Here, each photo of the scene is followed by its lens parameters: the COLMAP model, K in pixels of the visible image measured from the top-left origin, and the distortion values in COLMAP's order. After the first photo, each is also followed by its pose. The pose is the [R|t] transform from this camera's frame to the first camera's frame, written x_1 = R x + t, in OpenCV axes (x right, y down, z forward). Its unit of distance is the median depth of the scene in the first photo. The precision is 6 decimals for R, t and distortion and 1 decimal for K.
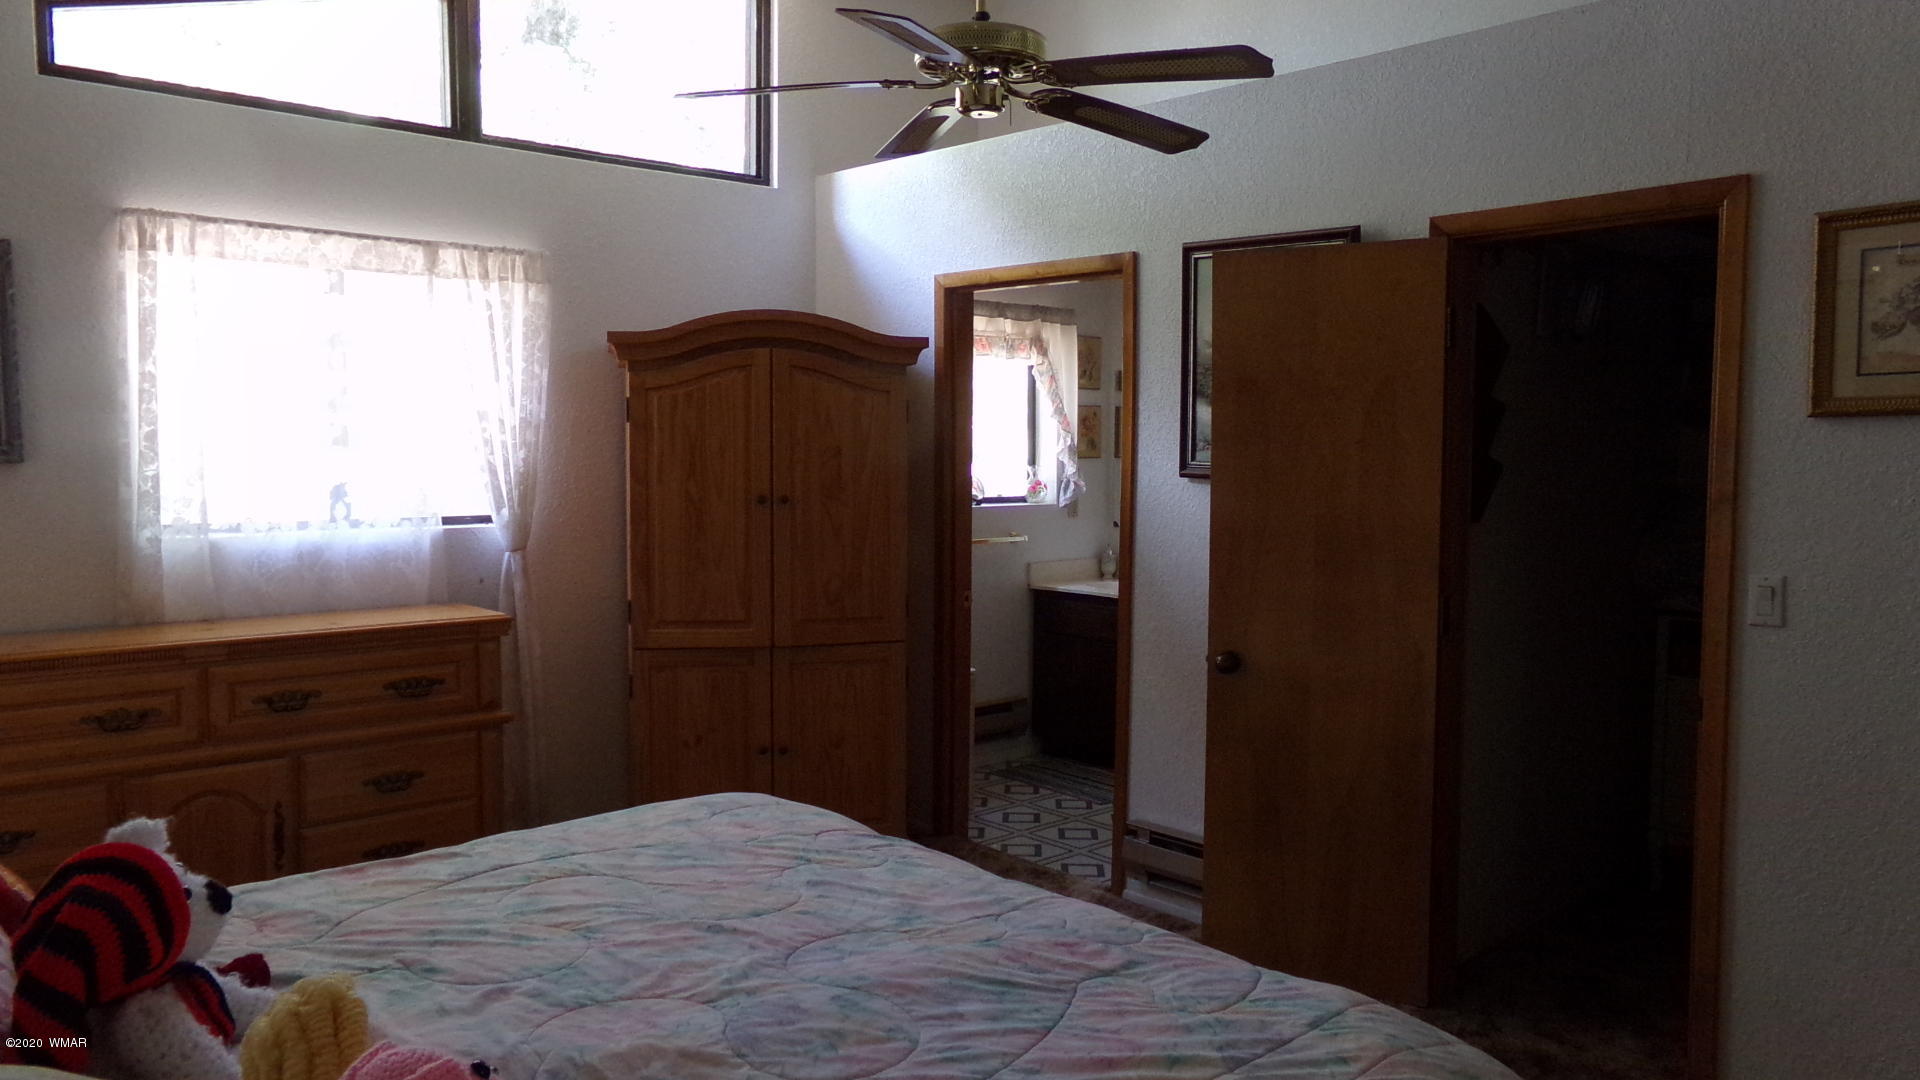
lens RADIAL K [[1362.6, 0, 941.8], [0, 1362.6, 532.6], [0, 0, 1]] dist [-0.094970, 0.157708]
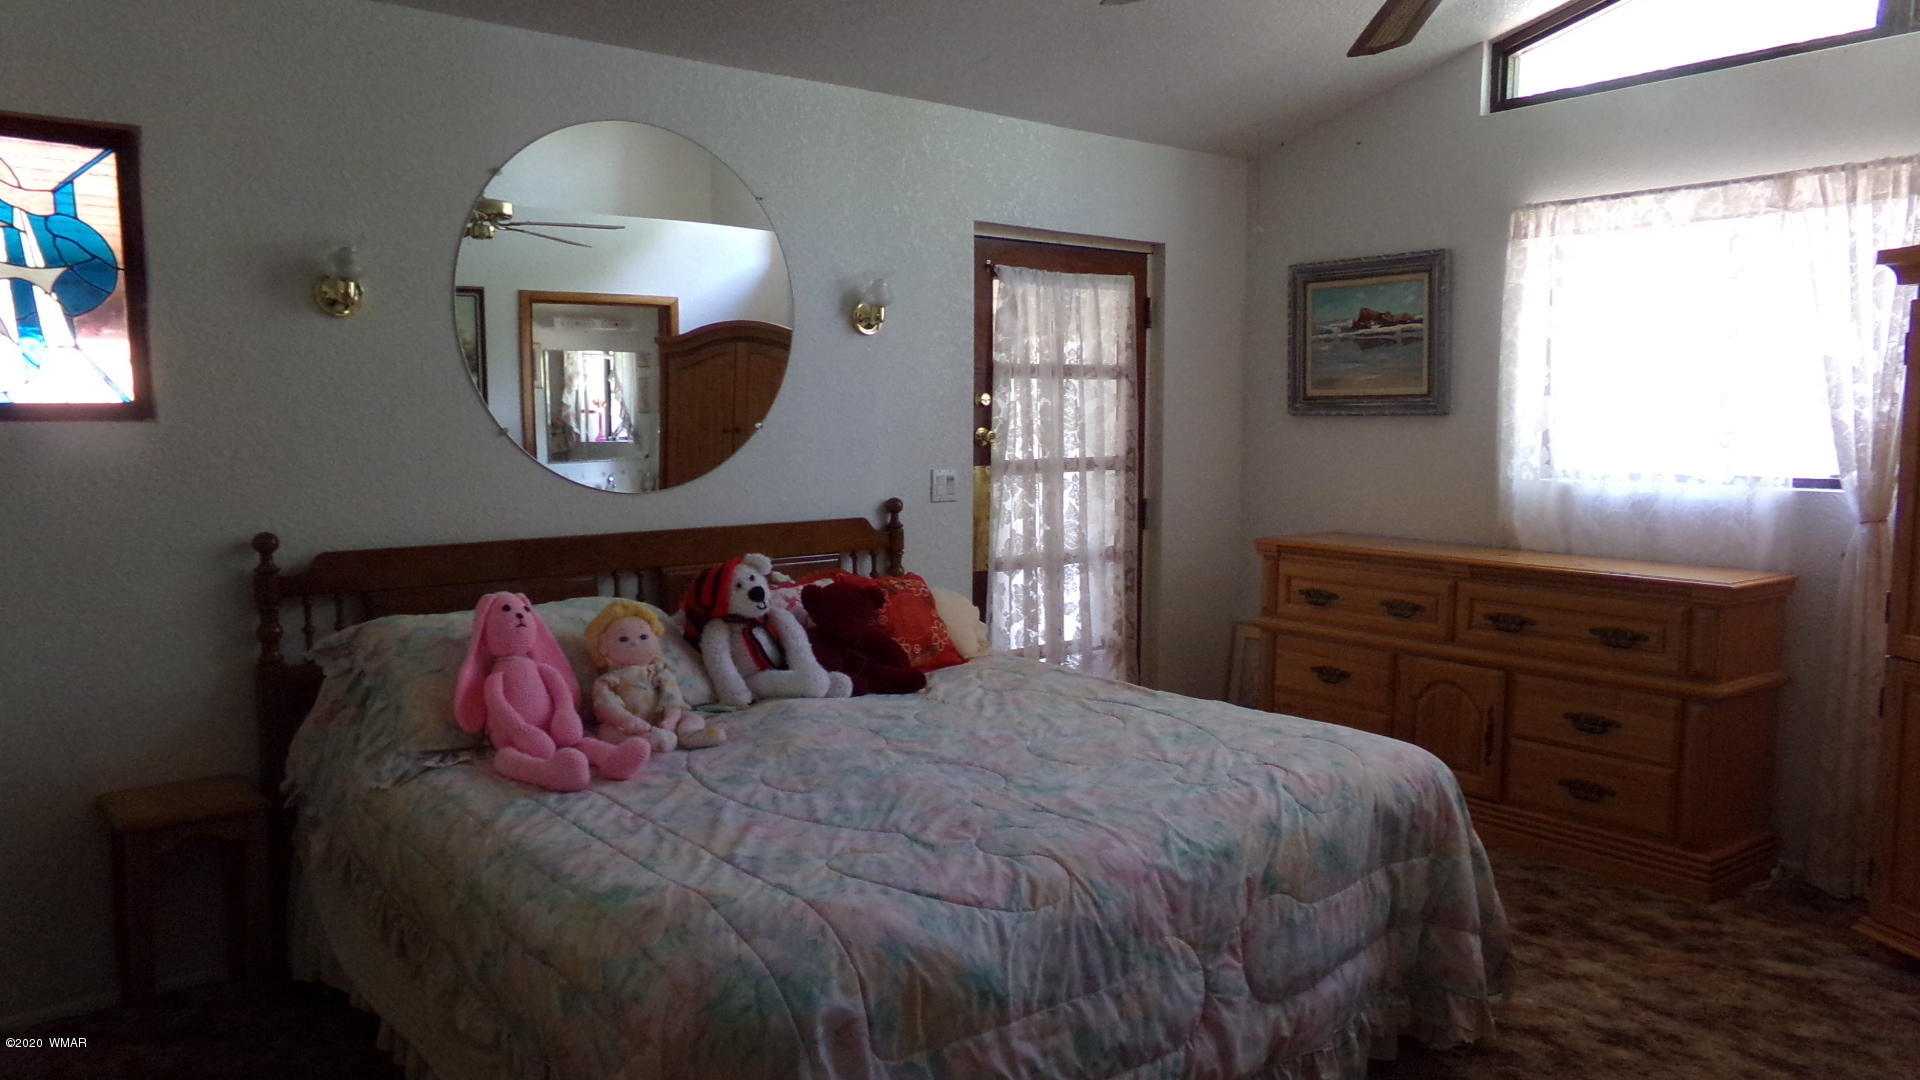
lens RADIAL K [[1356.6, 0, 963.4], [0, 1356.6, 545.3], [0, 0, 1]] dist [0.034146, 0.002823]
pose [[-0.061043, 0.096759, -0.993434, 0.642119], [-0.062581, 0.992961, 0.100559, -0.026842], [0.996171, 0.068308, -0.054558, 0.546187]]
